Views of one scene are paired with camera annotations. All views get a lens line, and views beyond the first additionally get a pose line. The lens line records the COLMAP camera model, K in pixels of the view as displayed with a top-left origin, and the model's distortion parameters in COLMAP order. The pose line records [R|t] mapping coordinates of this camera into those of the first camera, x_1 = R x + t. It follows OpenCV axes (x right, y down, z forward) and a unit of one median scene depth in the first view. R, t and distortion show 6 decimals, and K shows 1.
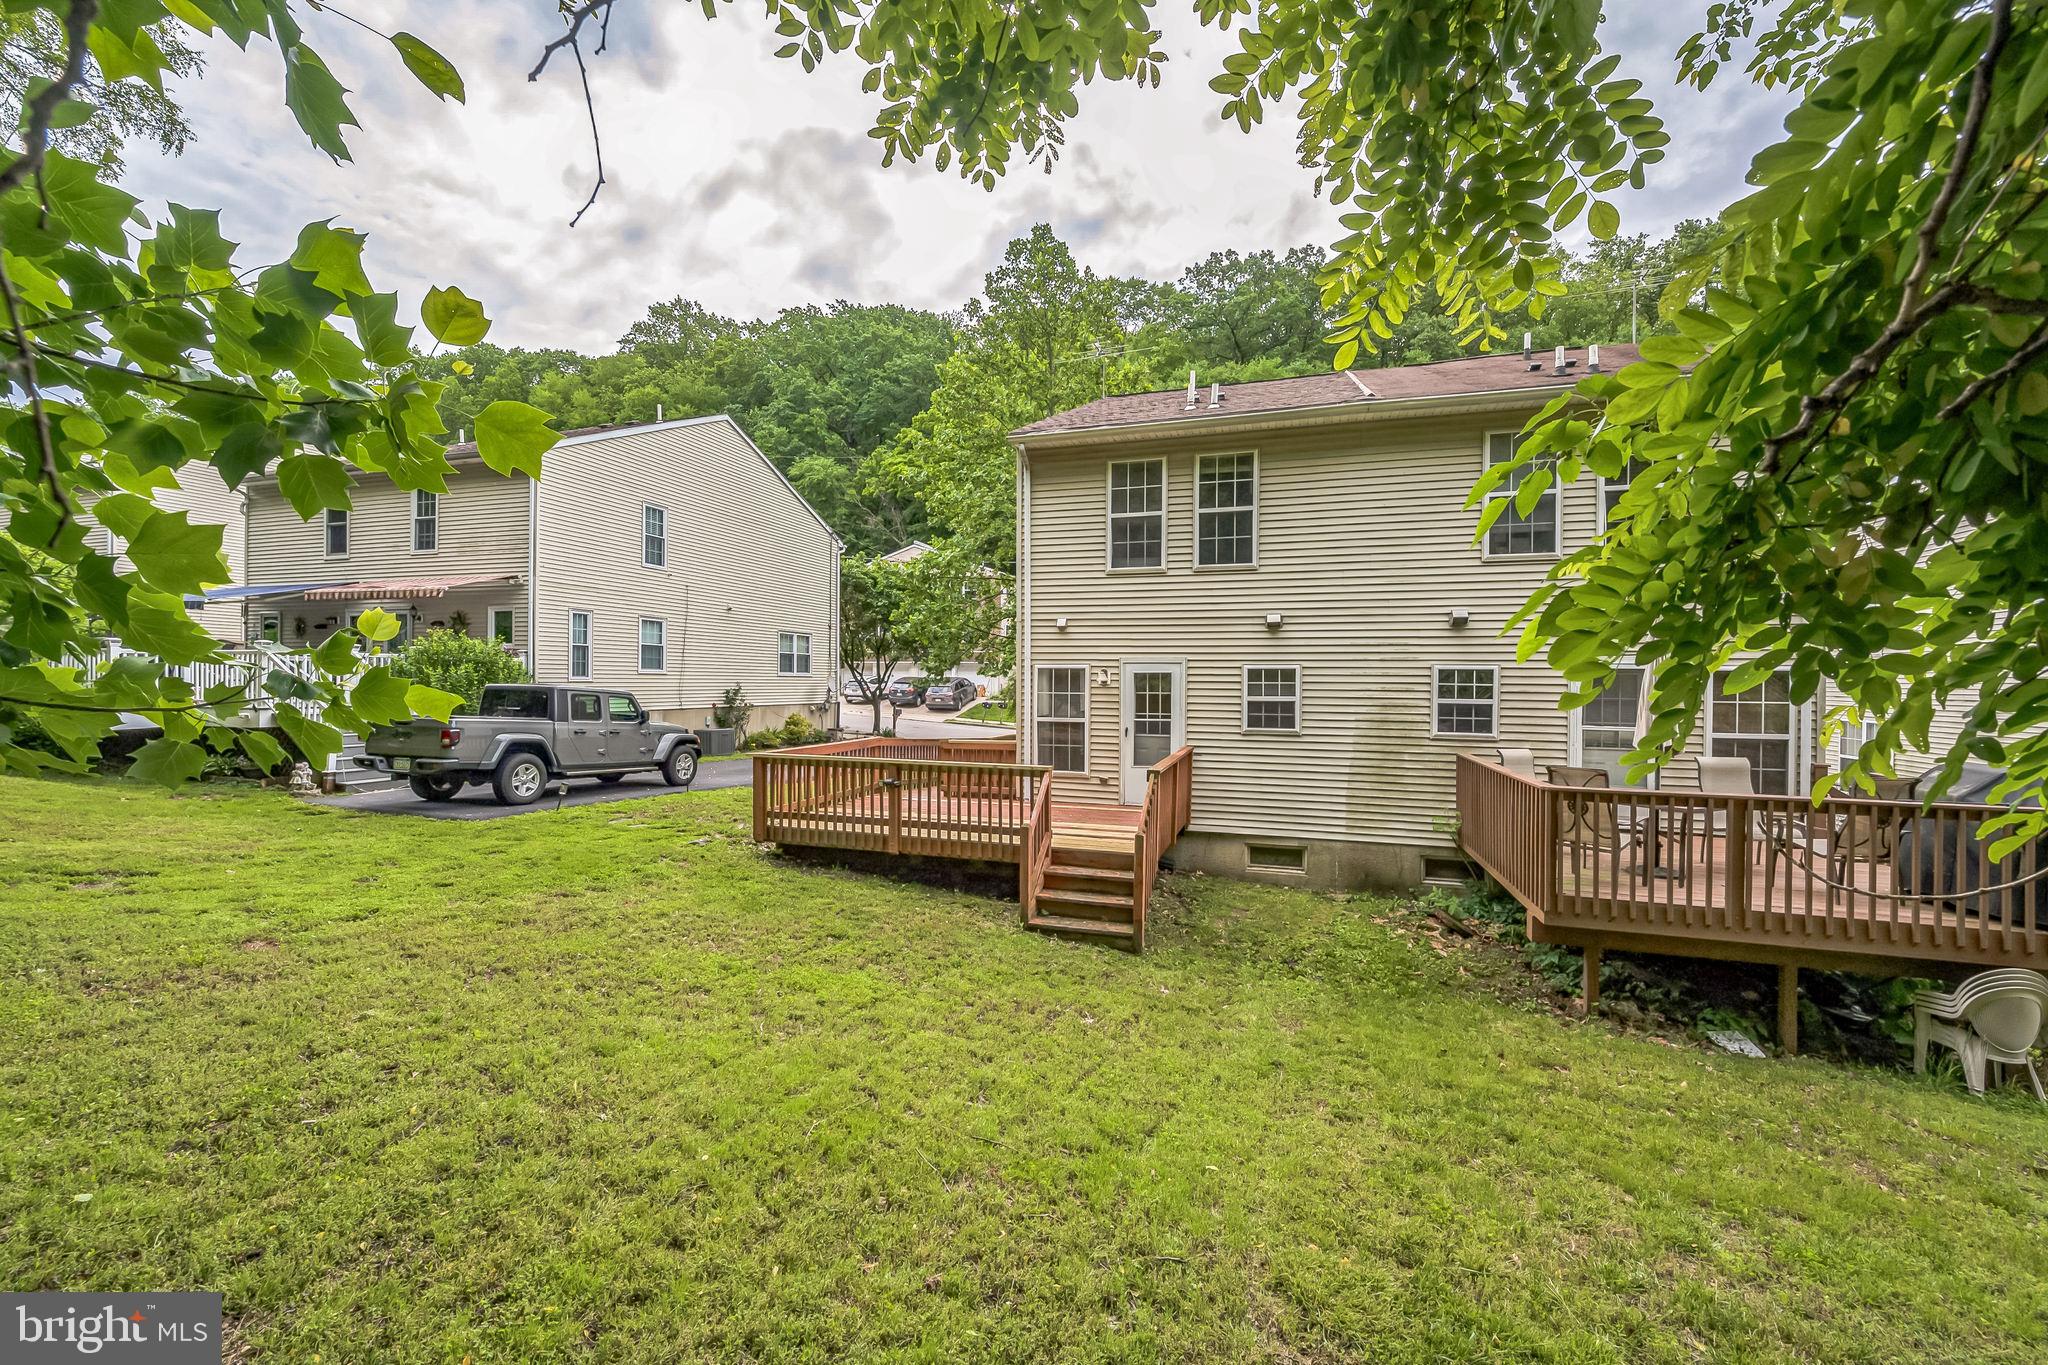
lens RADIAL K [[814.7, 0, 1030.8], [0, 814.7, 681.0], [0, 0, 1]] dist [-0.001982, -0.000331]
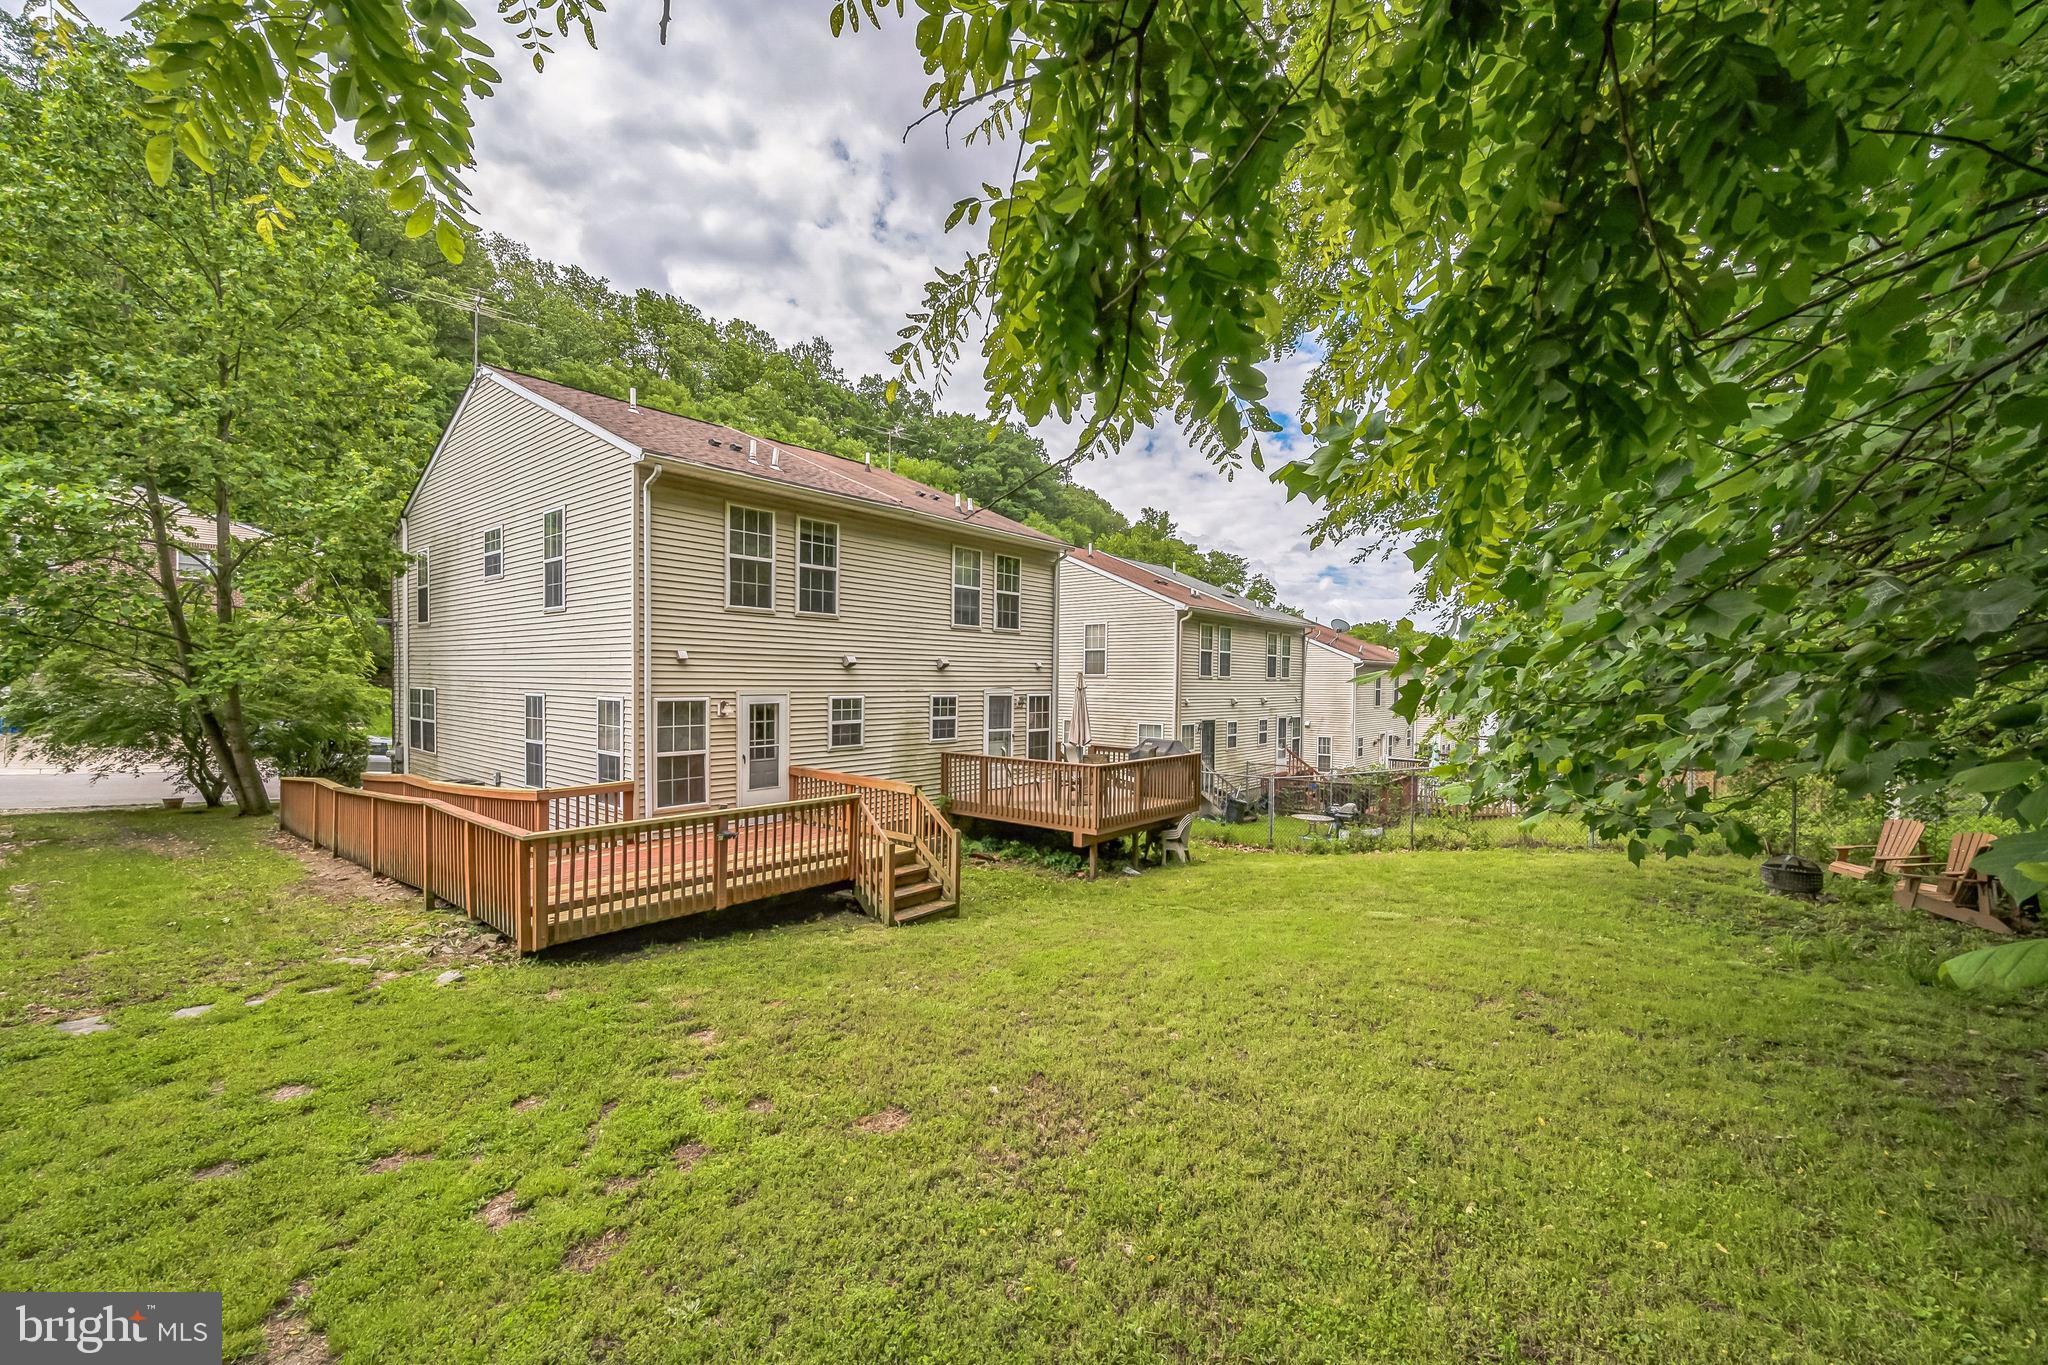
lens RADIAL K [[814.7, 0, 1030.8], [0, 814.7, 681.0], [0, 0, 1]] dist [-0.001982, -0.000331]
pose [[0.365064, -0.006130, 0.930962, -0.783229], [-0.010329, 0.999890, 0.010634, -0.058905], [-0.930925, -0.013498, 0.364960, 0.269093]]
